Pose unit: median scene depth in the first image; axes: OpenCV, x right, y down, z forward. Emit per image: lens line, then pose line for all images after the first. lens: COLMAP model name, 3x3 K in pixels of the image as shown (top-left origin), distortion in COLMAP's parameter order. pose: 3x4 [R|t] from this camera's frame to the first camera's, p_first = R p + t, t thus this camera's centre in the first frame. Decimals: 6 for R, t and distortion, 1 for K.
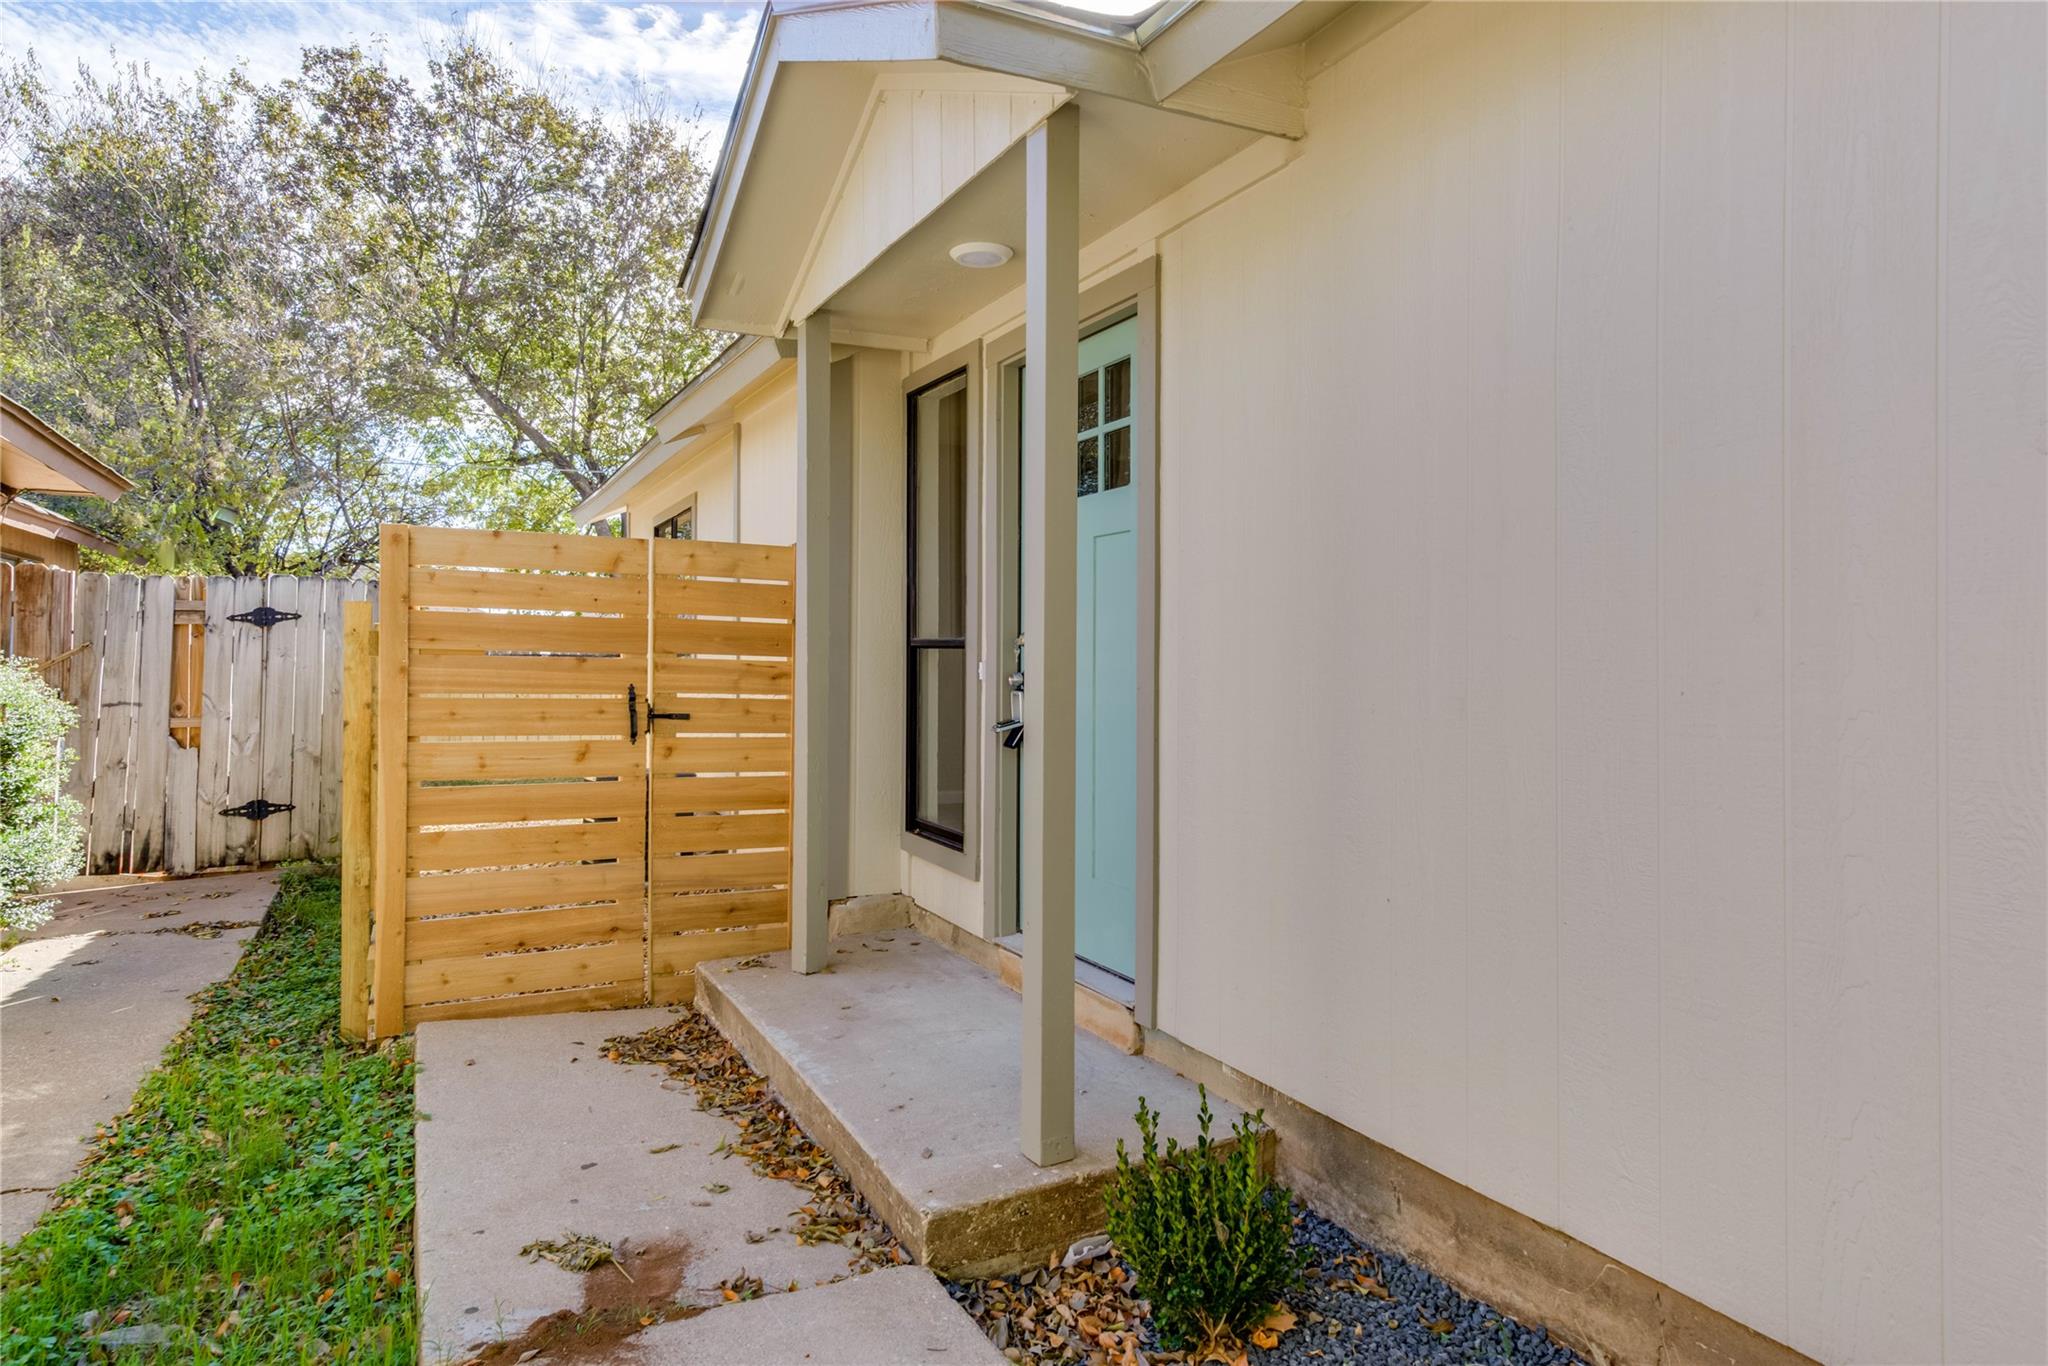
lens RADIAL K [[1190.4, 0, 1006.6], [0, 1190.4, 655.7], [0, 0, 1]] dist [0.028691, 0.000369]
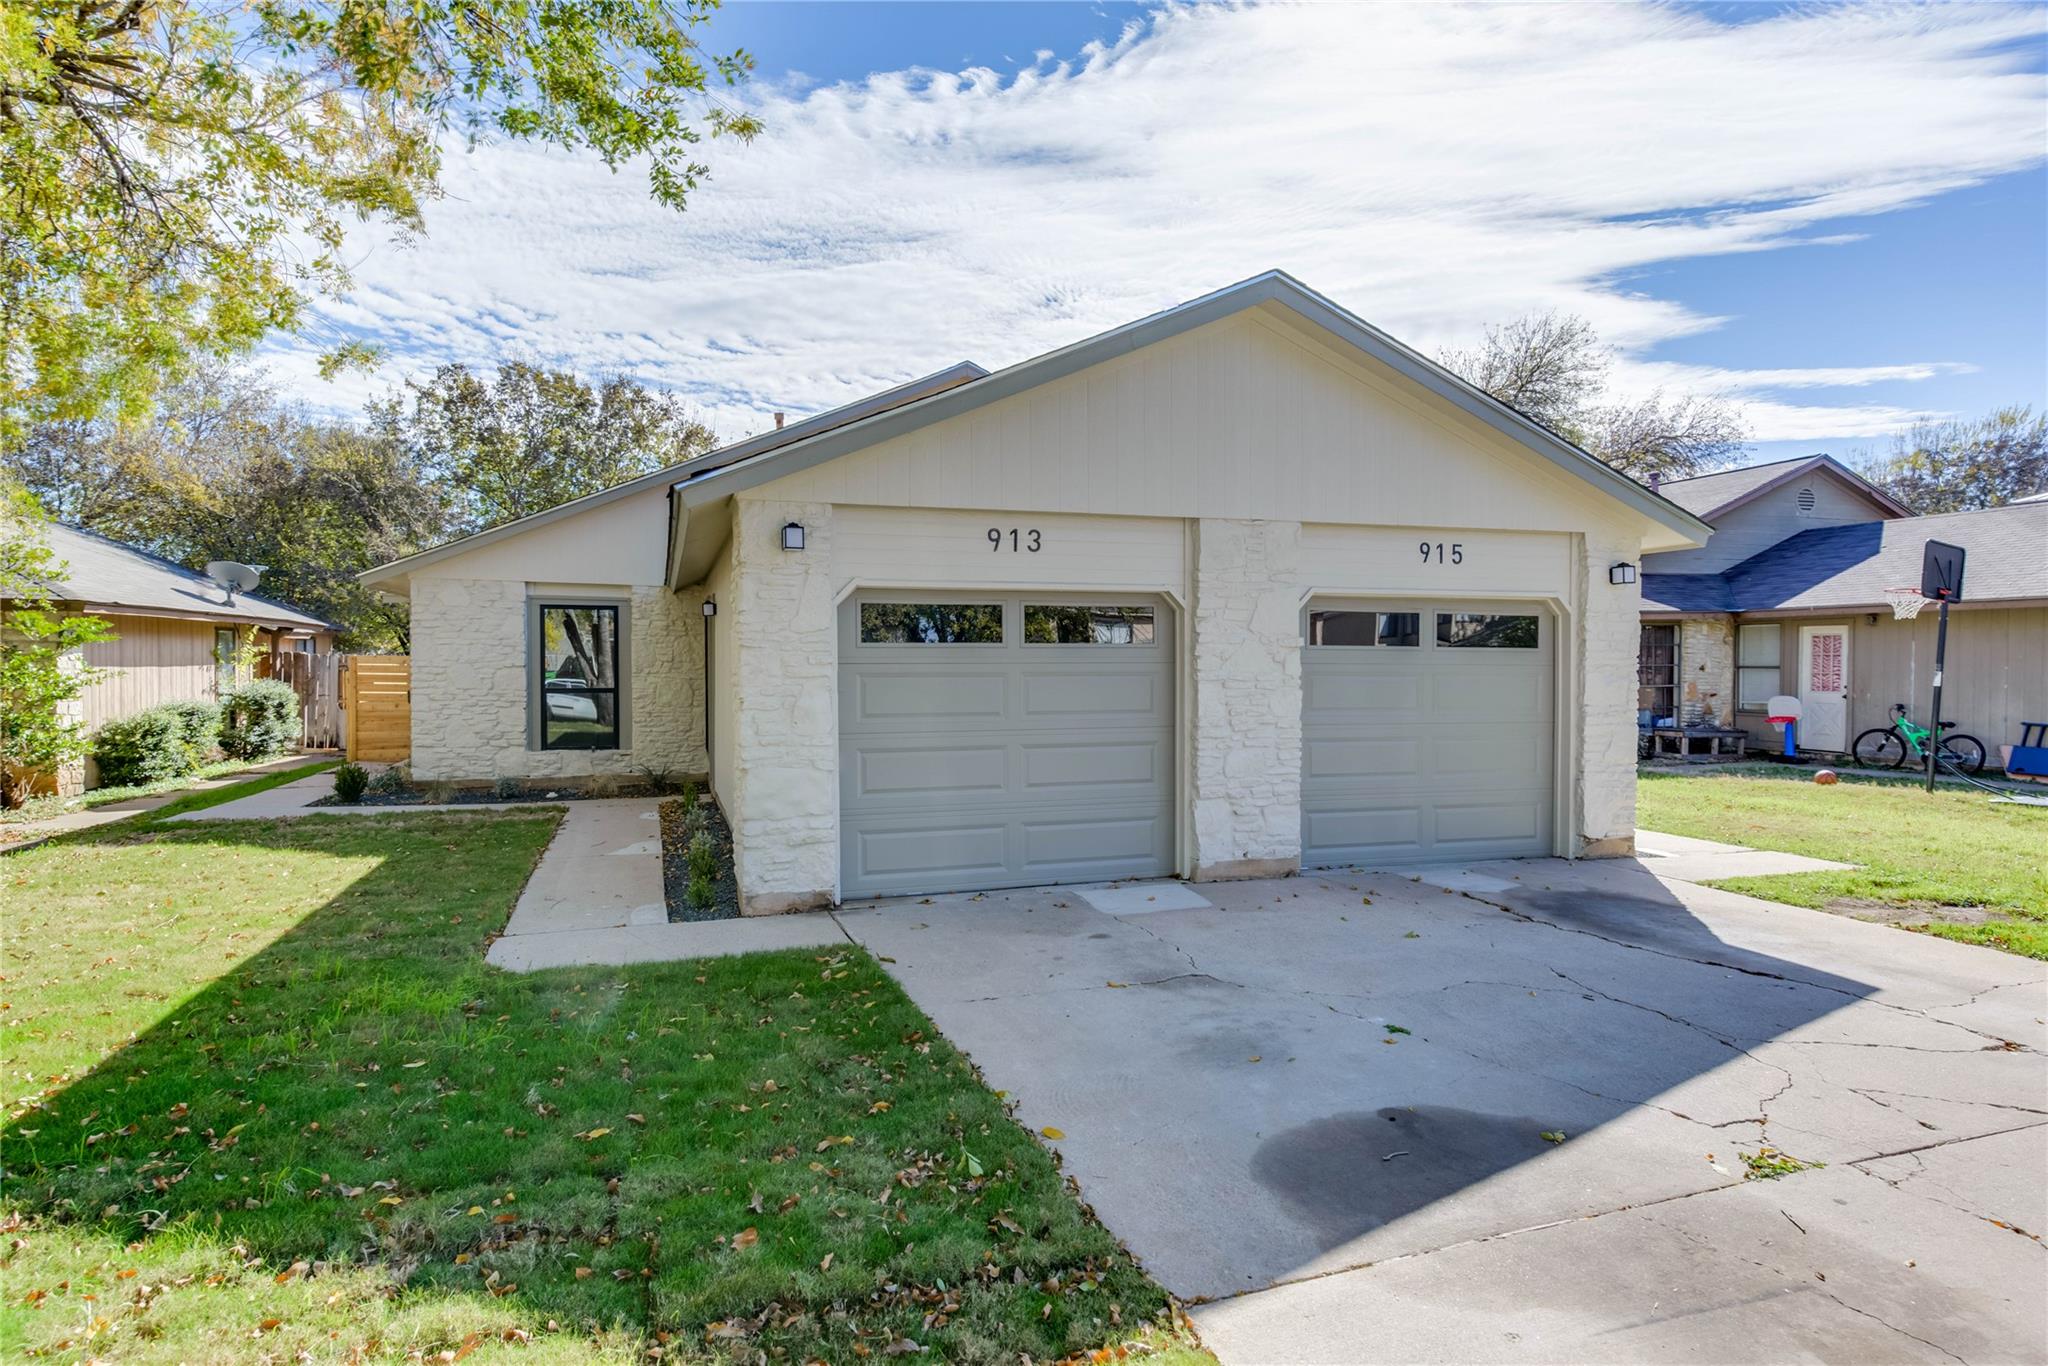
lens RADIAL K [[1158.6, 0, 1040.4], [0, 1158.6, 683.0], [0, 0, 1]] dist [0.022007, -0.000596]
pose [[0.987487, -0.004715, -0.157627, 1.578500], [0.008751, 0.999651, 0.024925, -0.051625], [0.157455, -0.025992, 0.987184, -1.696169]]
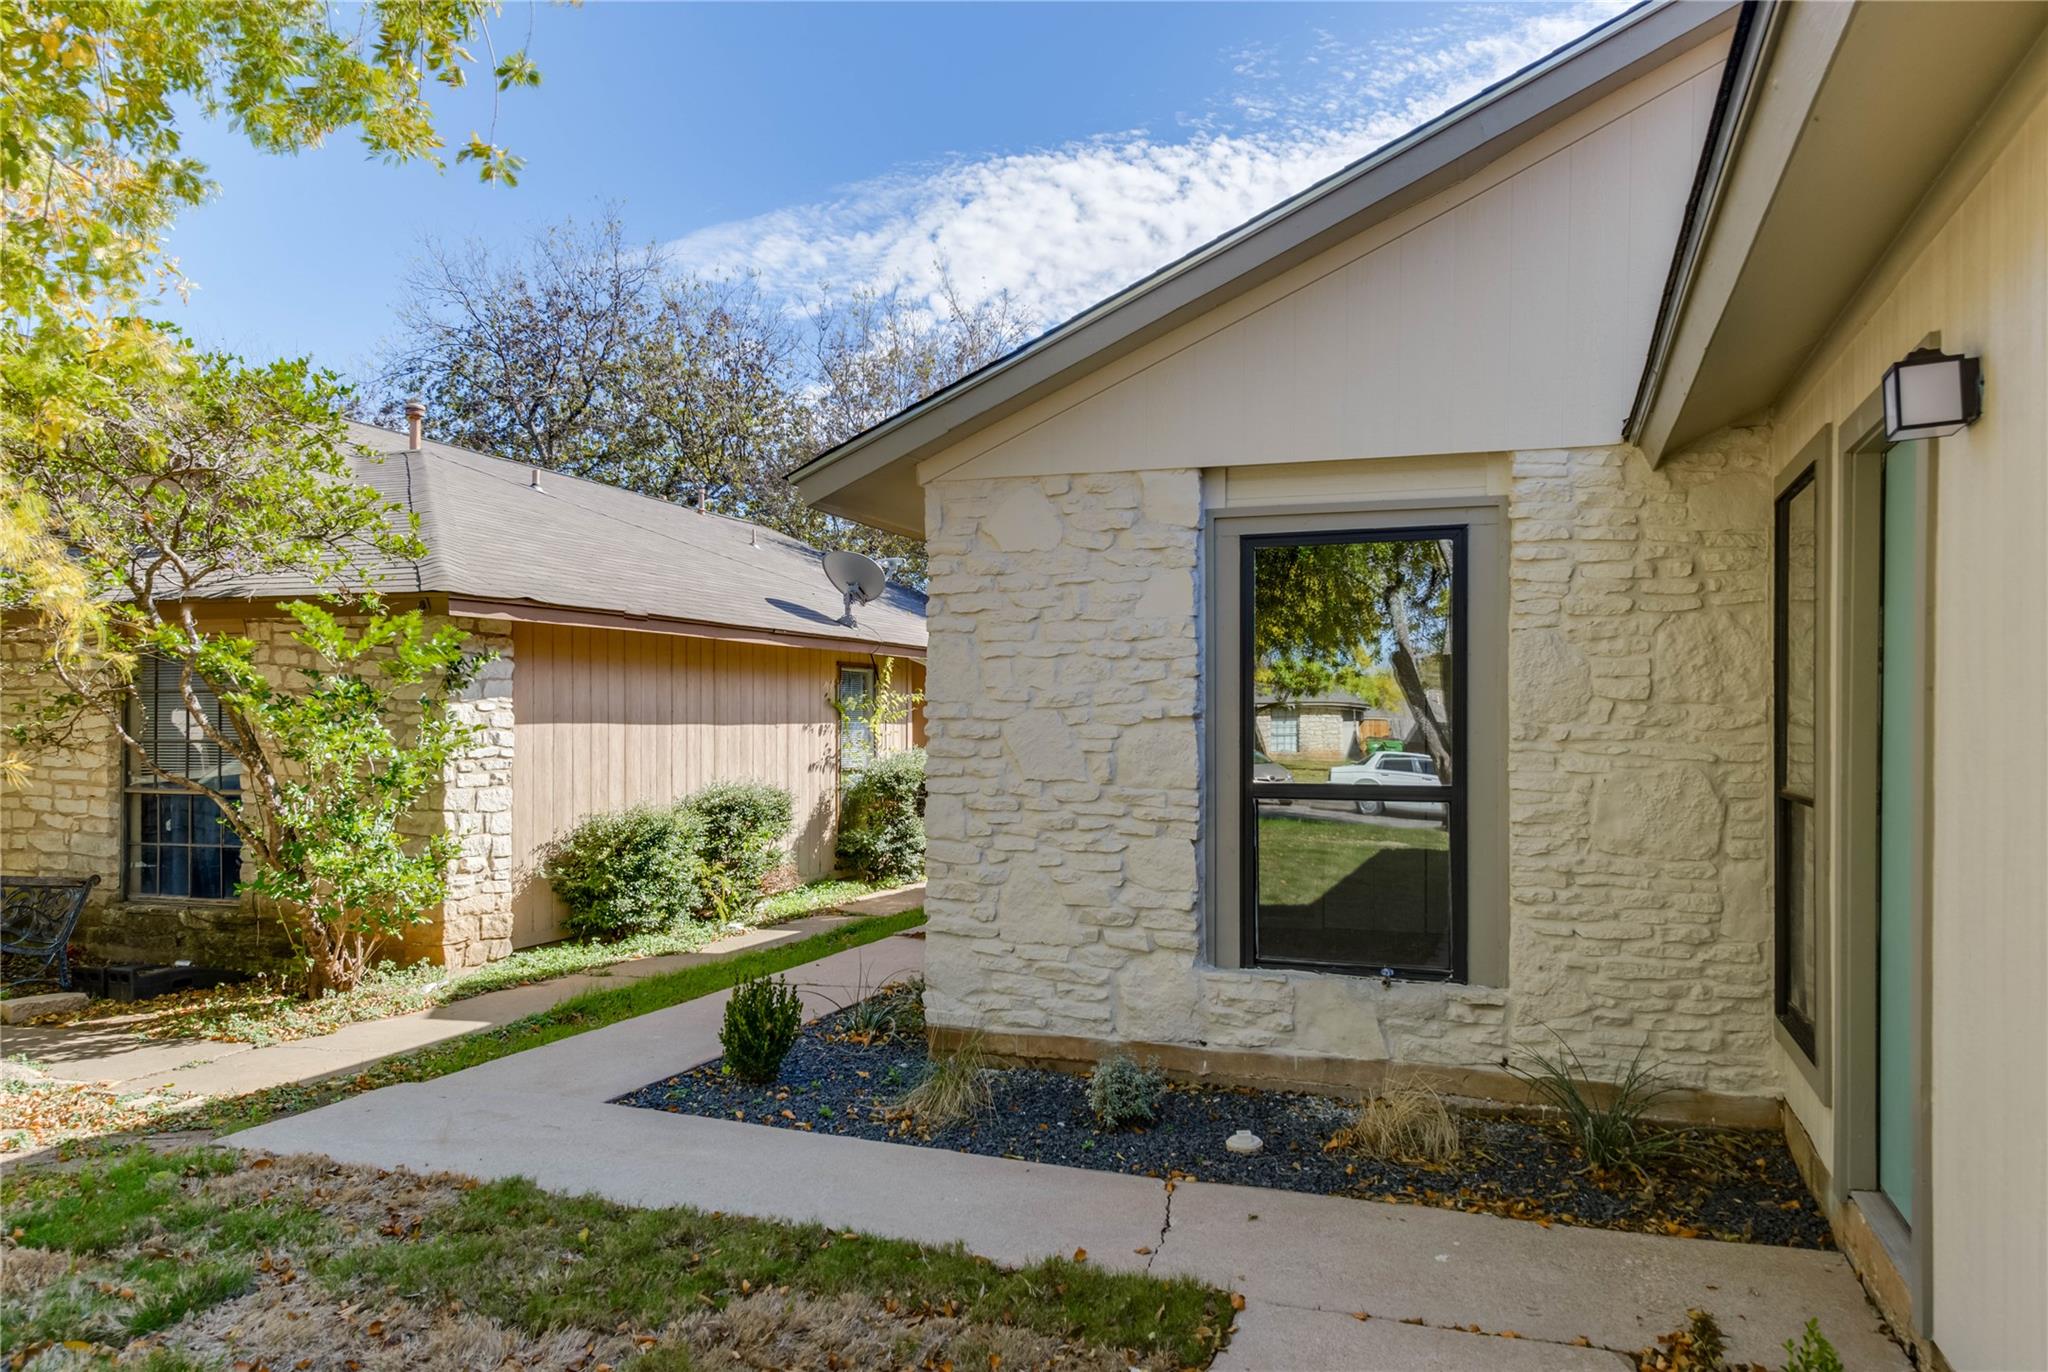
lens RADIAL K [[1402.1, 0, 1015.3], [0, 1402.1, 731.5], [0, 0, 1]] dist [0.026779, 0.002423]
pose [[0.665997, -0.005606, -0.745933, 0.959798], [0.010930, 0.999938, 0.002243, -0.034137], [0.745874, -0.009647, 0.666017, -0.541464]]
